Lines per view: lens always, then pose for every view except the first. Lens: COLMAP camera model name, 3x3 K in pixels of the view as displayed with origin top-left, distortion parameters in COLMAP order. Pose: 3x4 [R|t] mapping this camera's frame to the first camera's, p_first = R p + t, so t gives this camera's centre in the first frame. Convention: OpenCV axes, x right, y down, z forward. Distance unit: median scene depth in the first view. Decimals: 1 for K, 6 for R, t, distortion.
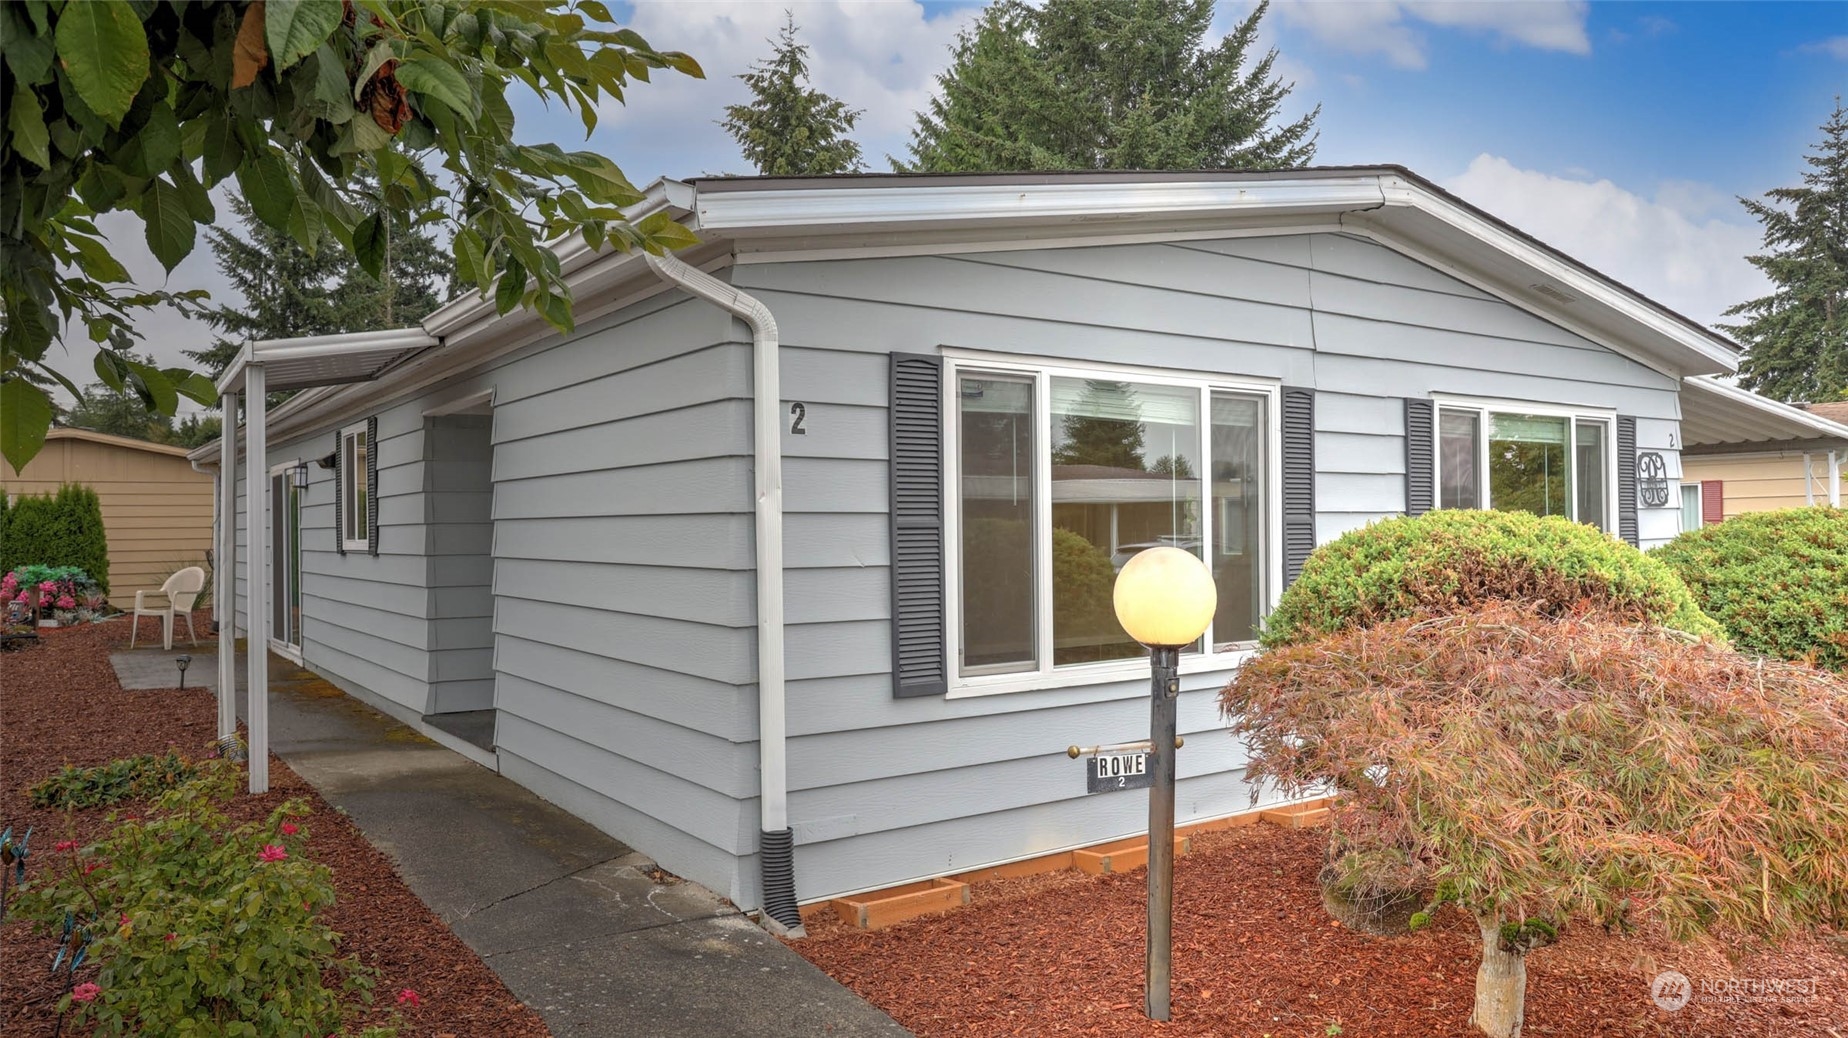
lens RADIAL K [[1285.1, 0, 923.3], [0, 1285.1, 529.3], [0, 0, 1]] dist [-0.031789, 0.000521]
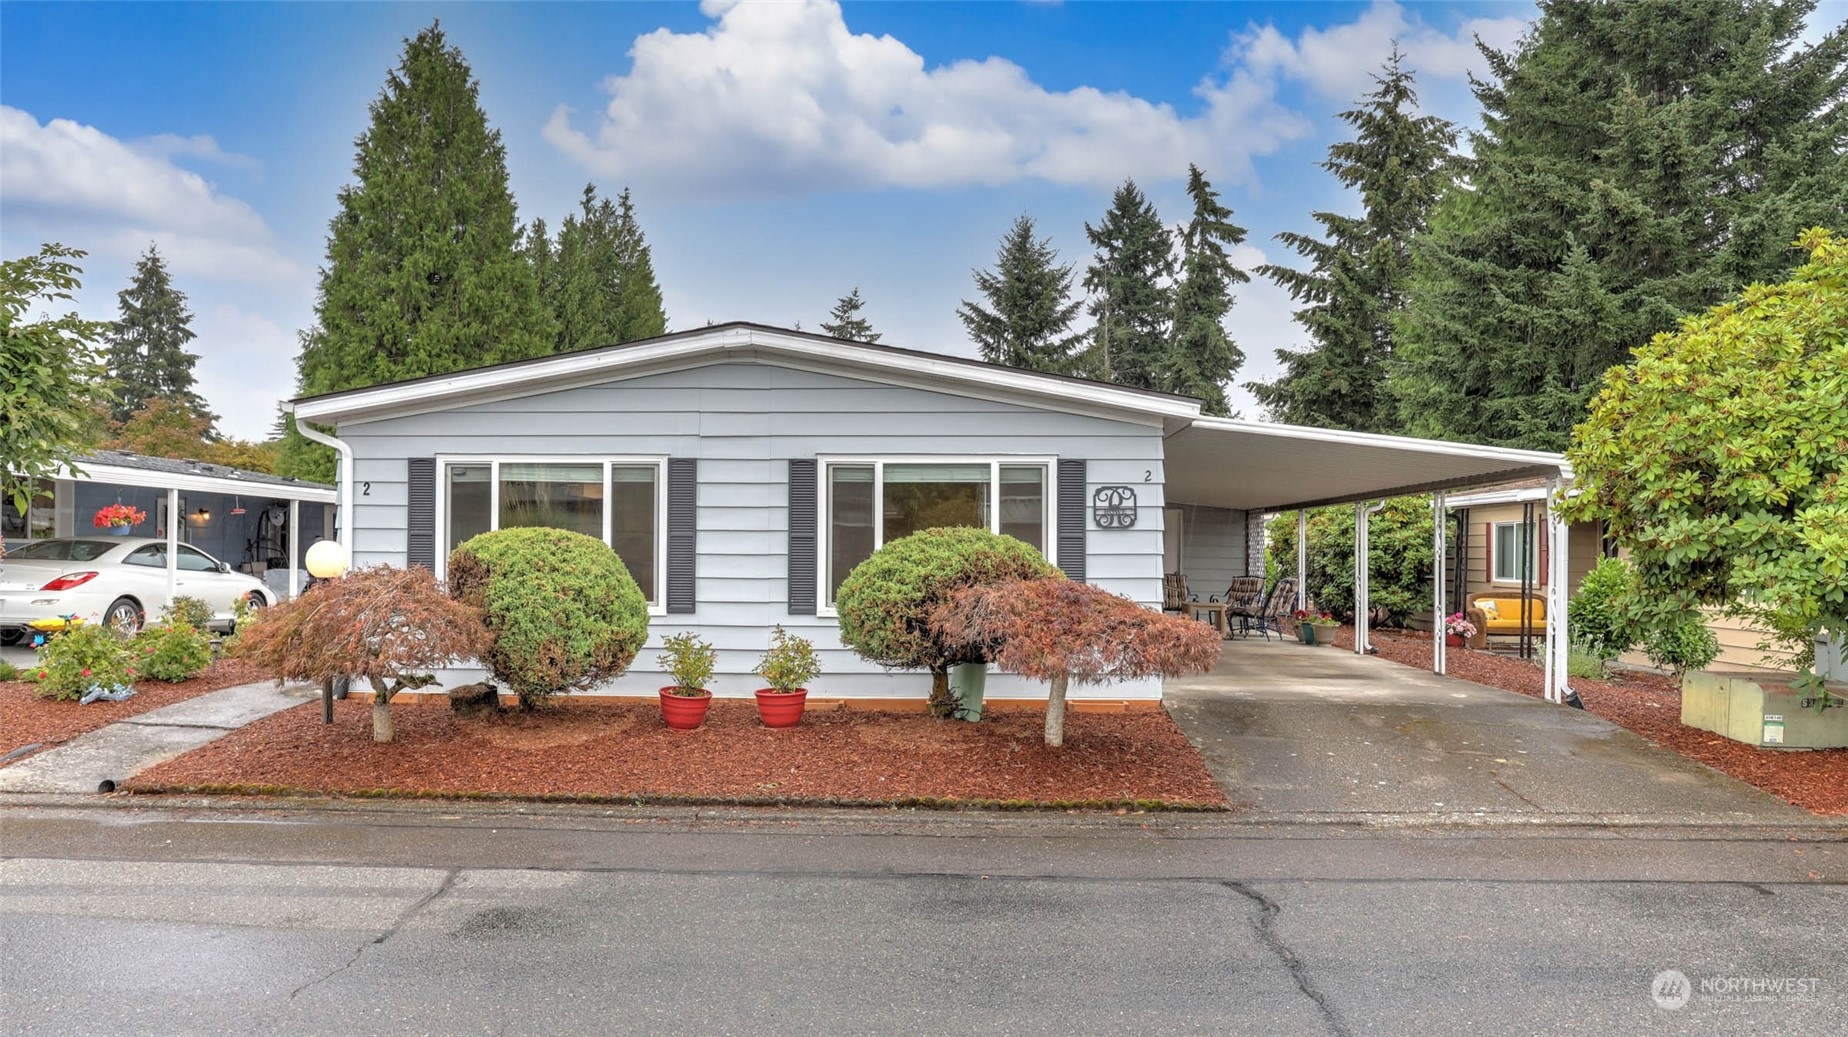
lens RADIAL K [[1290.4, 0, 910.6], [0, 1290.4, 566.0], [0, 0, 1]] dist [-0.058266, 0.036519]
pose [[0.793758, 0.020130, -0.607901, 1.404555], [-0.015373, 0.999797, 0.013035, 0.006649], [0.608039, -0.001001, 0.793906, -0.174949]]
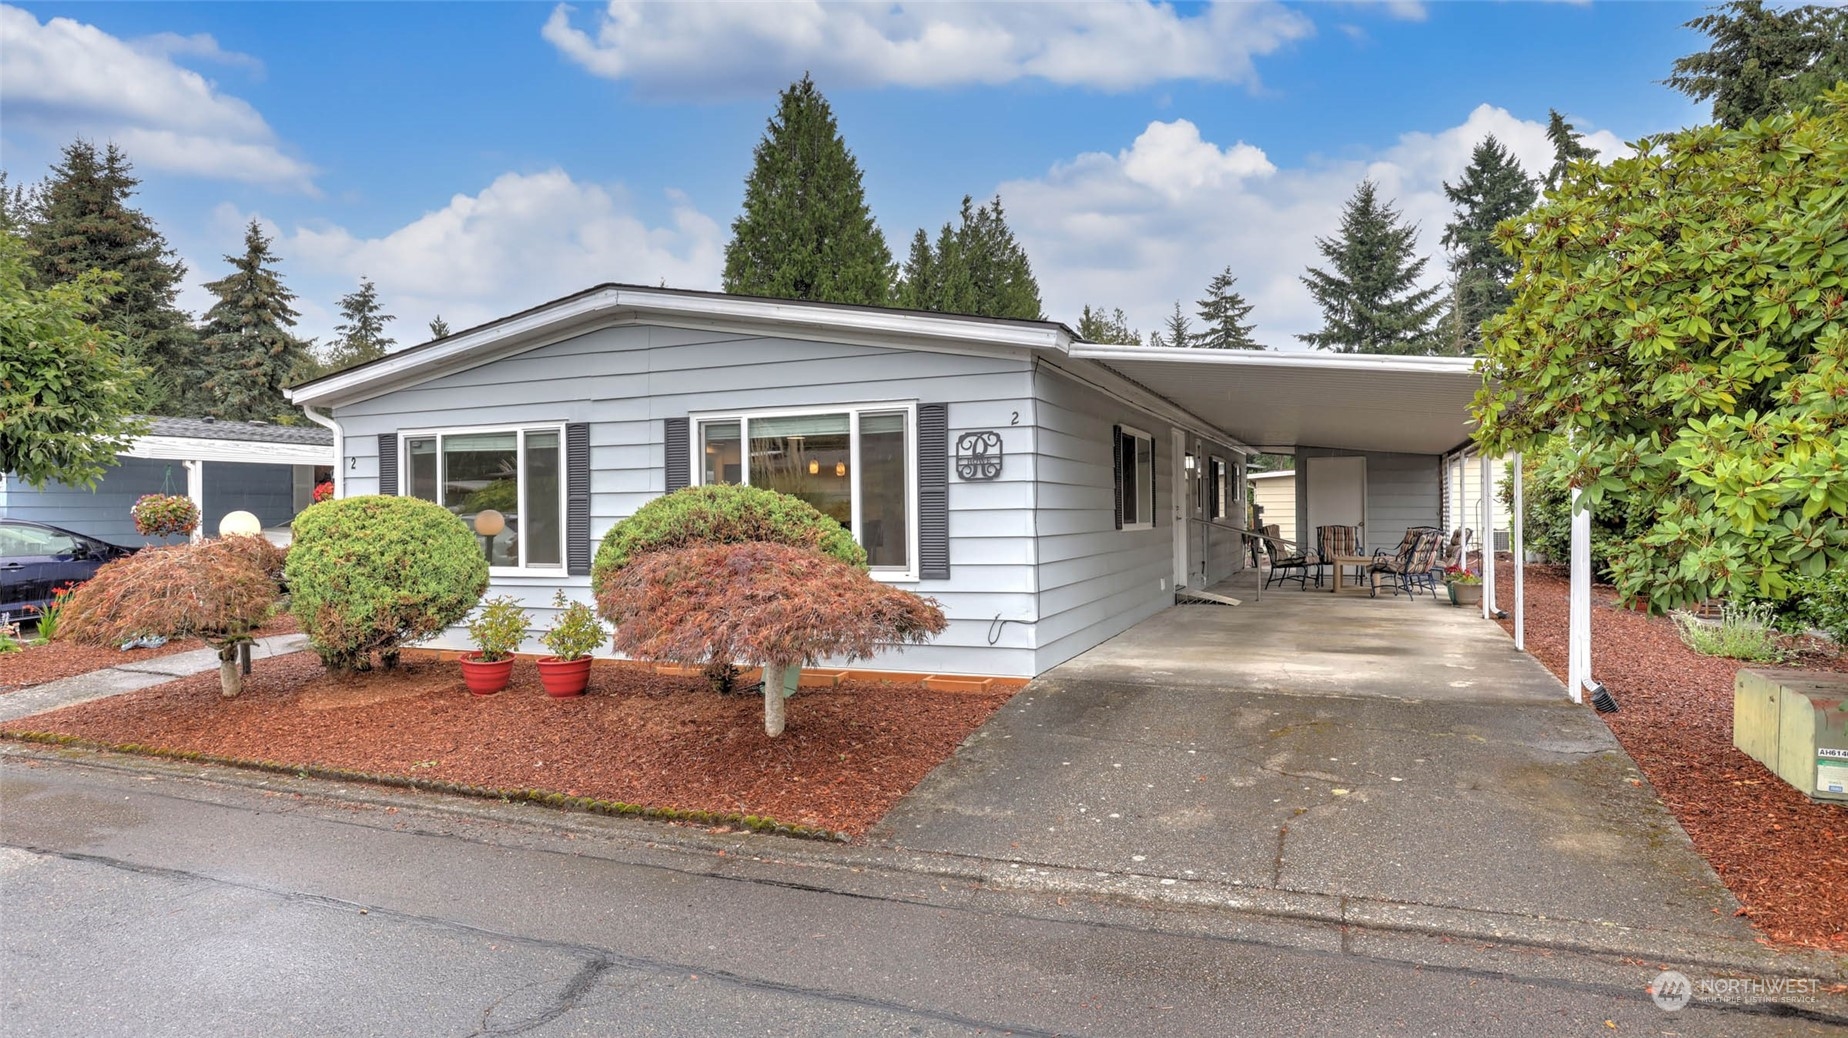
lens RADIAL K [[1098.0, 0, 911.3], [0, 1098.0, 533.5], [0, 0, 1]] dist [-0.052509, 0.034283]
pose [[0.526240, 0.021683, -0.850059, 1.595252], [0.004309, 0.999594, 0.028165, 0.001222], [0.850325, -0.018484, 0.525933, 0.521589]]
